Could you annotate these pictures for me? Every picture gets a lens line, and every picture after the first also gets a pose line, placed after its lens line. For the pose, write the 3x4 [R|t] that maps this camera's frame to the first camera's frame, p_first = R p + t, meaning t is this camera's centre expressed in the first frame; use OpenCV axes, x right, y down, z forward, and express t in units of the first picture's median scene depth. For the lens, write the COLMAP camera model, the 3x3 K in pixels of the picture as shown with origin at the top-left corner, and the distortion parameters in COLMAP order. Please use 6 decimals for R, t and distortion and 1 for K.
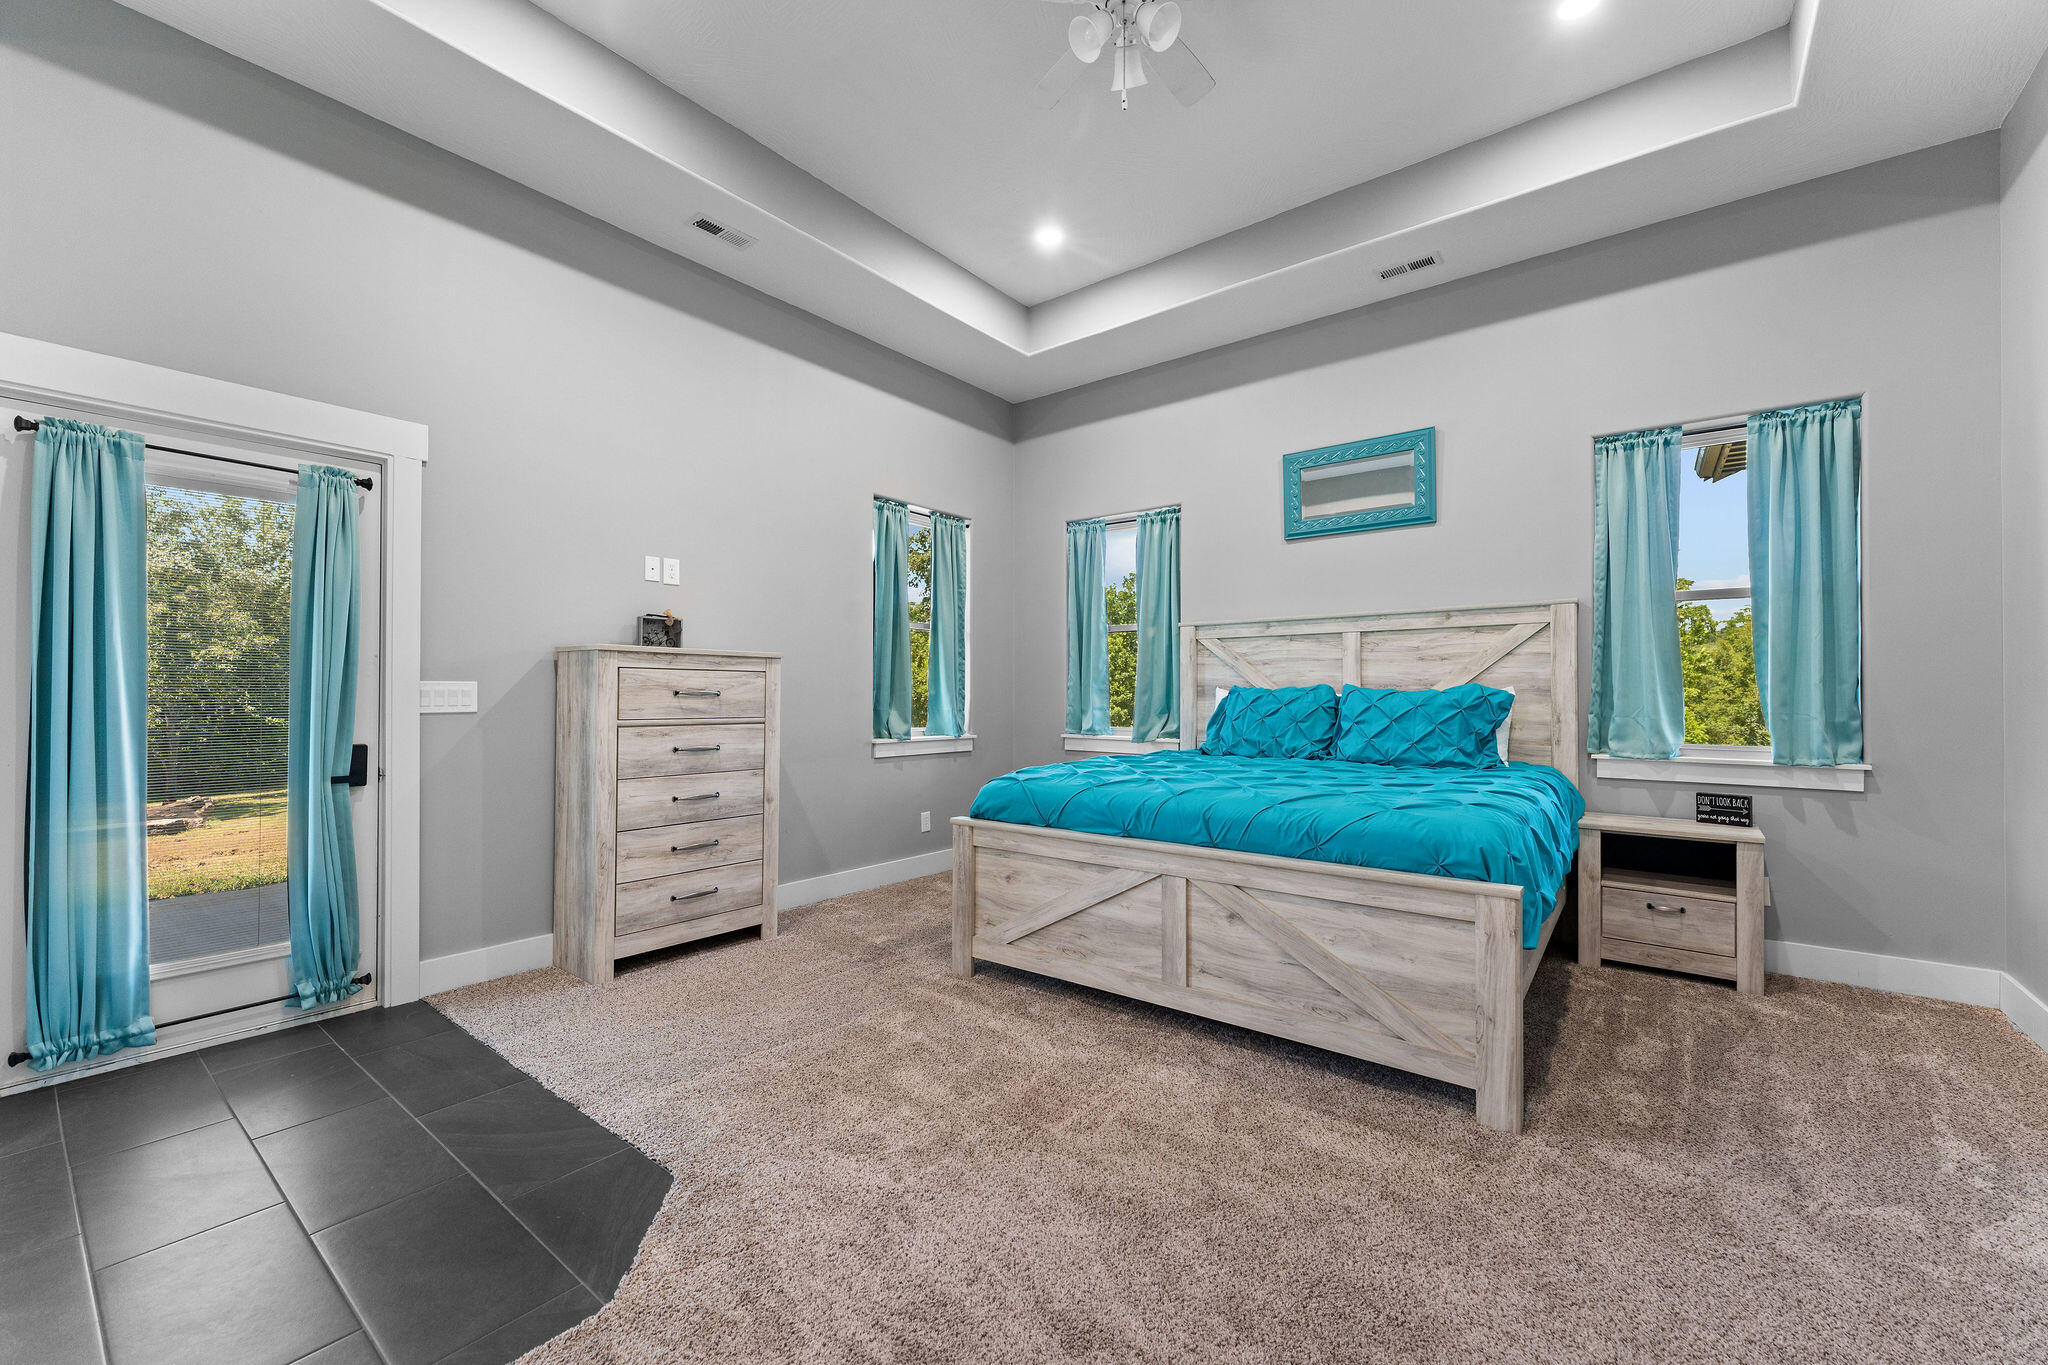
lens RADIAL K [[812.0, 0, 1022.2], [0, 812.0, 690.2], [0, 0, 1]] dist [-0.000228, -0.000086]
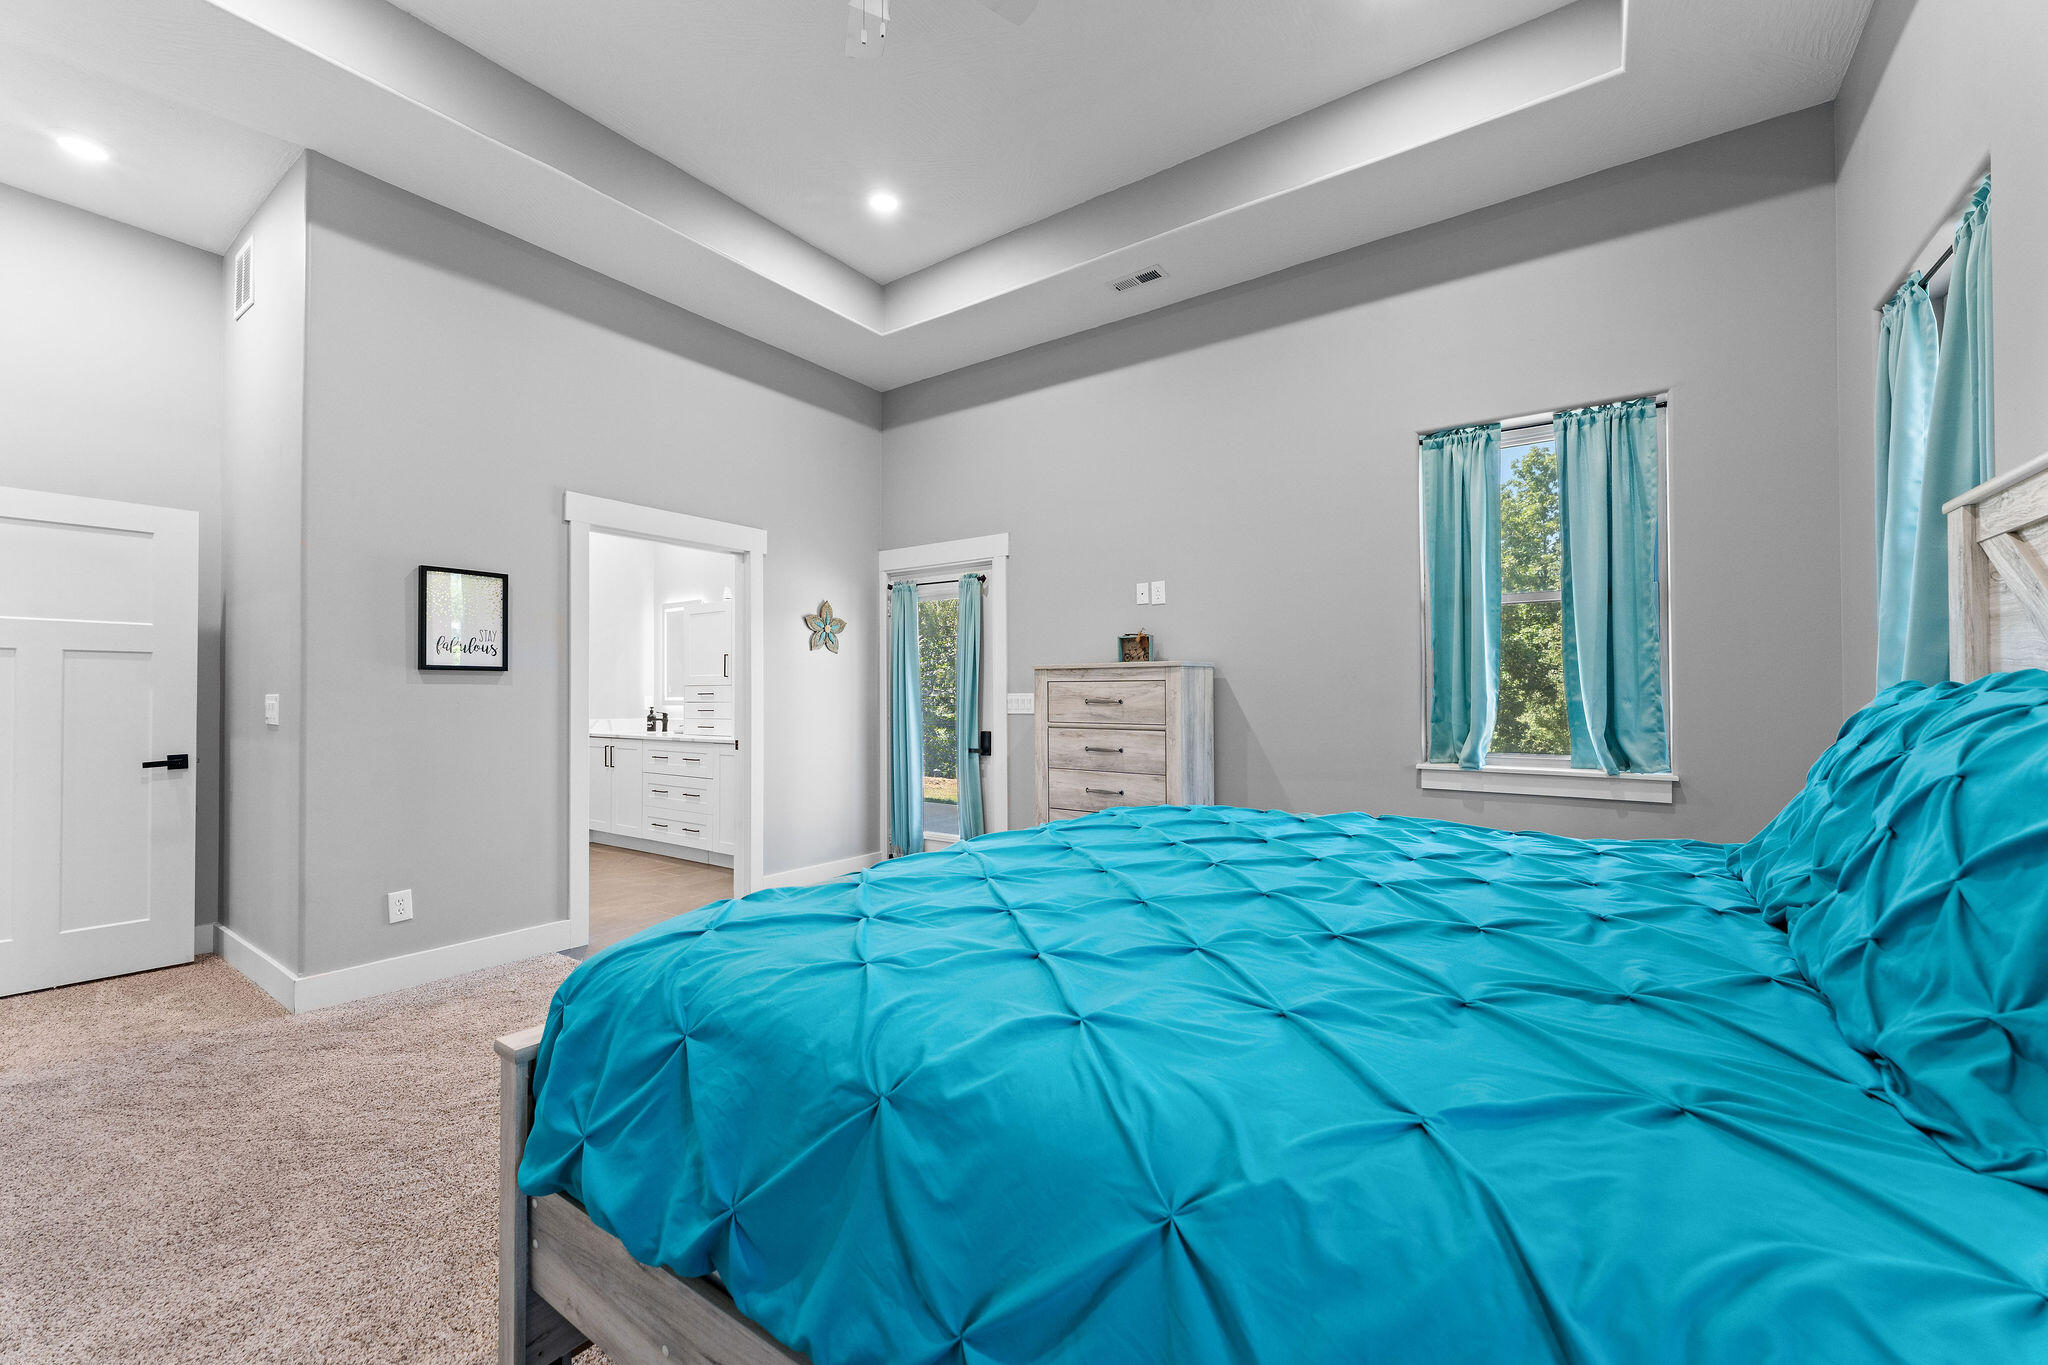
lens RADIAL K [[812.0, 0, 1018.8], [0, 812.0, 691.9], [0, 0, 1]] dist [-0.000228, -0.000086]
pose [[0.047497, -0.008004, -0.998839, 0.745541], [0.007595, 0.999942, -0.007652, -0.002060], [0.998842, -0.007223, 0.047555, 0.823628]]
